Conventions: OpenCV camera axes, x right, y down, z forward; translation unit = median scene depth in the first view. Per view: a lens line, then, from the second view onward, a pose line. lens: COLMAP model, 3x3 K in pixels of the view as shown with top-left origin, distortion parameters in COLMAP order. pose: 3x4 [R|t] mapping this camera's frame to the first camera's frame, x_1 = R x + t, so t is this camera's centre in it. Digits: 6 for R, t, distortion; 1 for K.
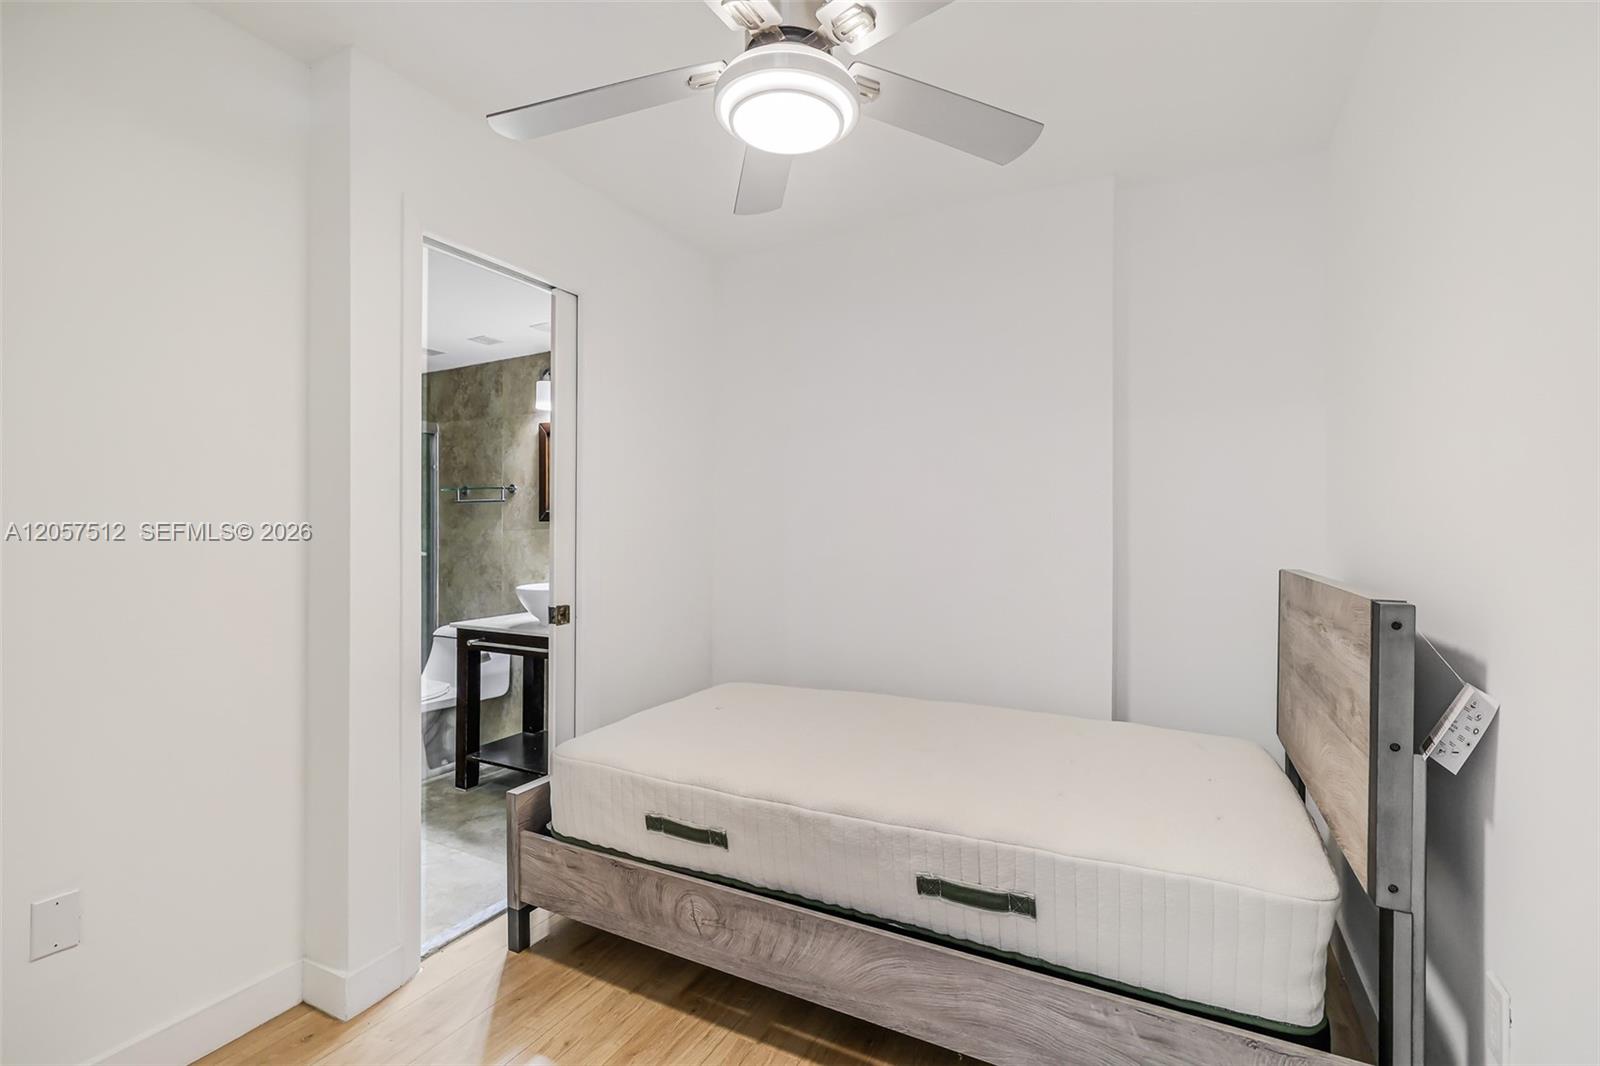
lens RADIAL K [[694.0, 0, 788.5], [0, 694.0, 533.2], [0, 0, 1]] dist [-0.000670, 0.000061]
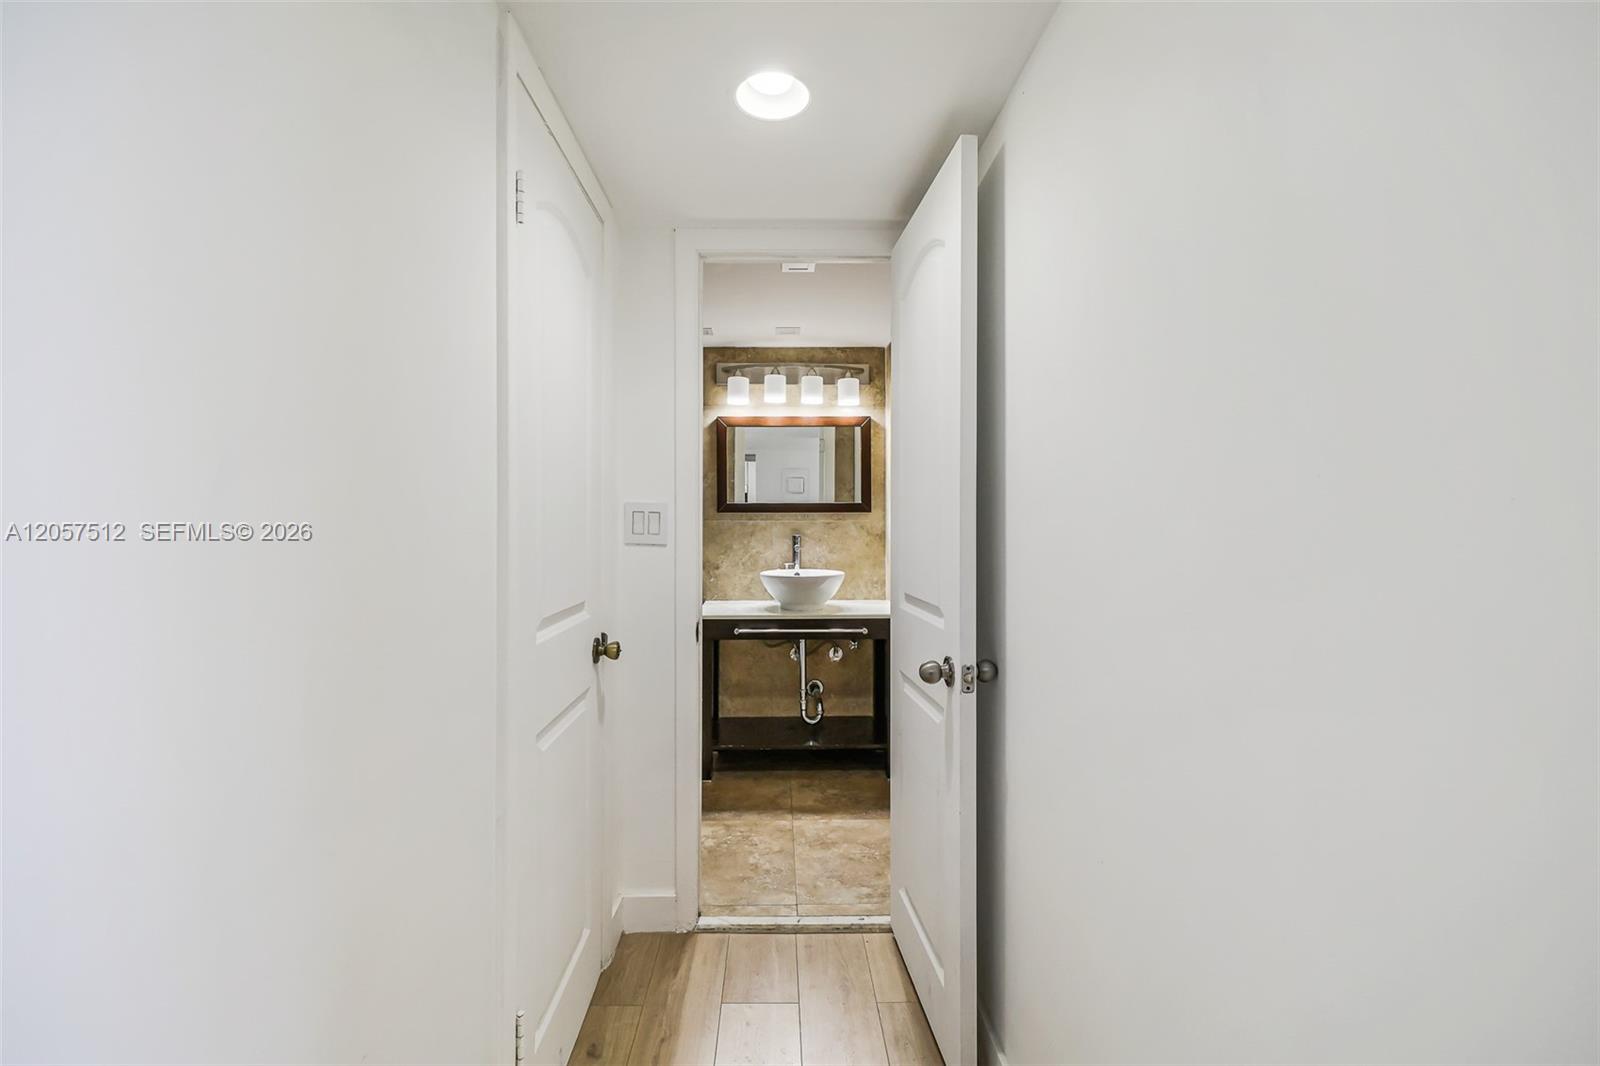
lens RADIAL K [[694.0, 0, 791.3], [0, 694.0, 522.2], [0, 0, 1]] dist [-0.000670, 0.000061]
pose [[0.881419, 0.000060, 0.472336, -0.694164], [0.002372, 0.999987, -0.004553, 0.002329], [-0.472330, 0.005134, 0.881407, 0.053820]]
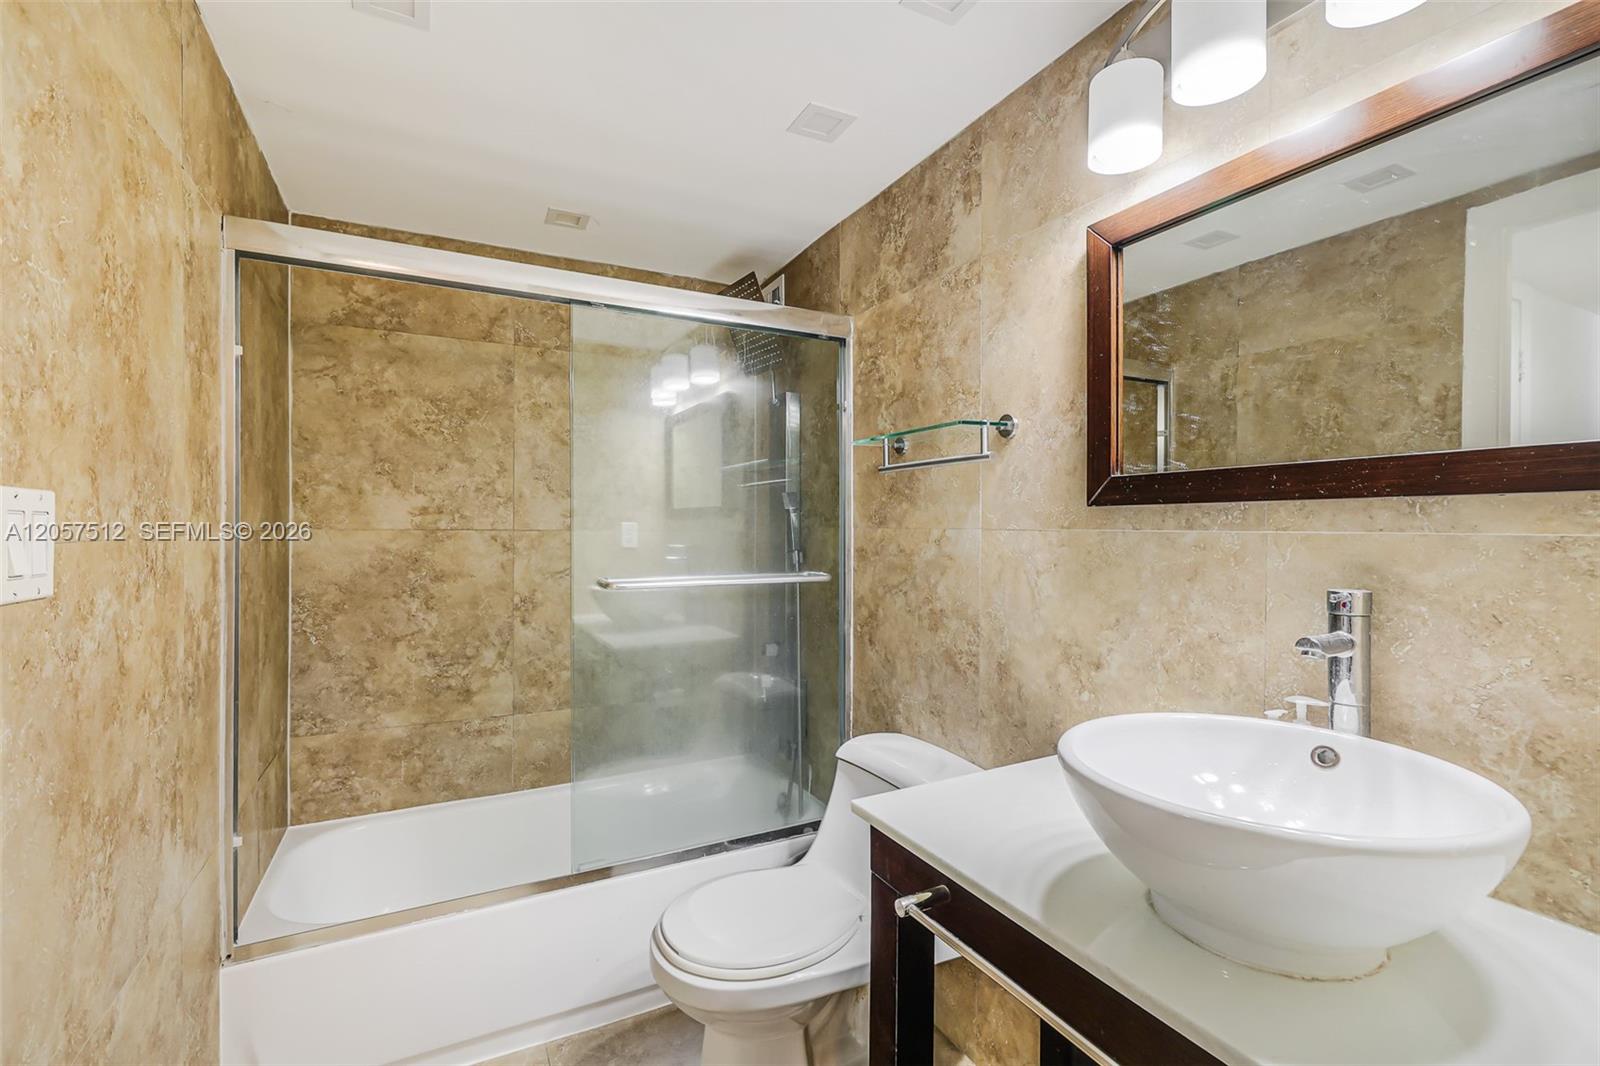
lens RADIAL K [[694.0, 0, 796.6], [0, 694.0, 531.8], [0, 0, 1]] dist [-0.000670, 0.000061]
pose [[0.823693, 0.001252, -0.567035, -0.263829], [0.001185, 0.999992, 0.003929, -0.005070], [0.567035, -0.003908, 0.823684, 0.587039]]
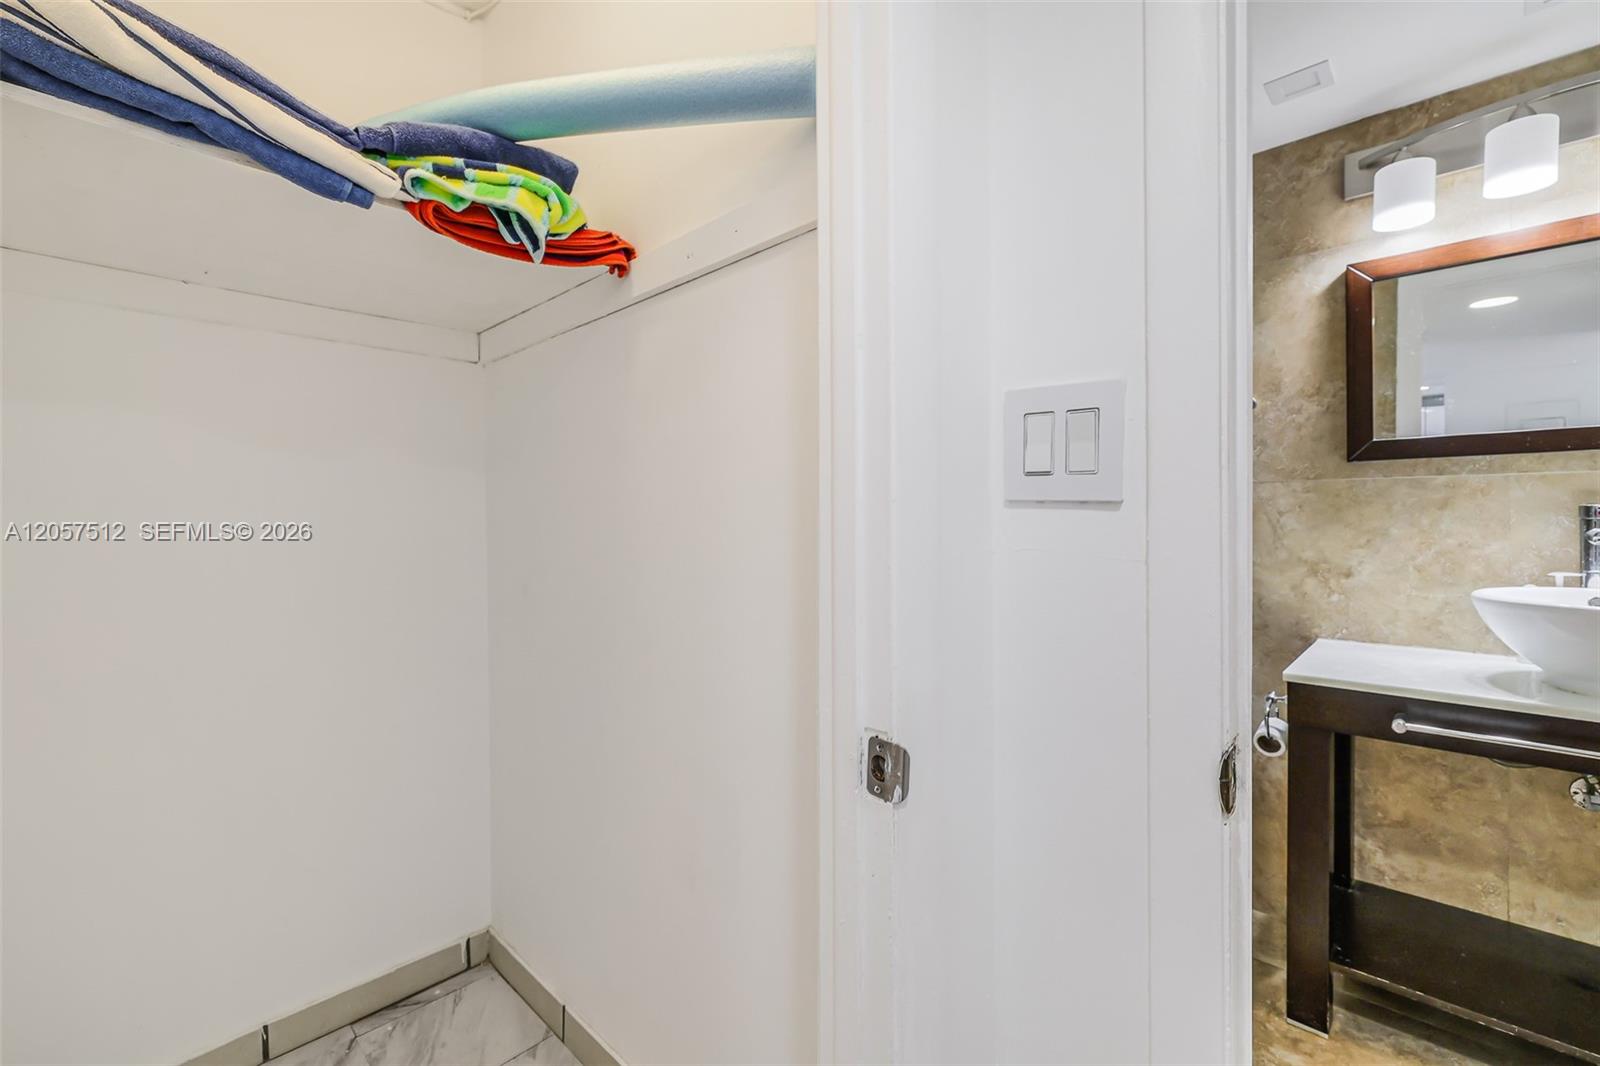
lens RADIAL K [[694.0, 0, 792.6], [0, 694.0, 522.5], [0, 0, 1]] dist [-0.000670, 0.000061]
pose [[0.952538, -0.005682, -0.304366, -0.549720], [0.006598, 0.999976, 0.001981, 0.021694], [0.304348, -0.003895, 0.952553, 0.378570]]
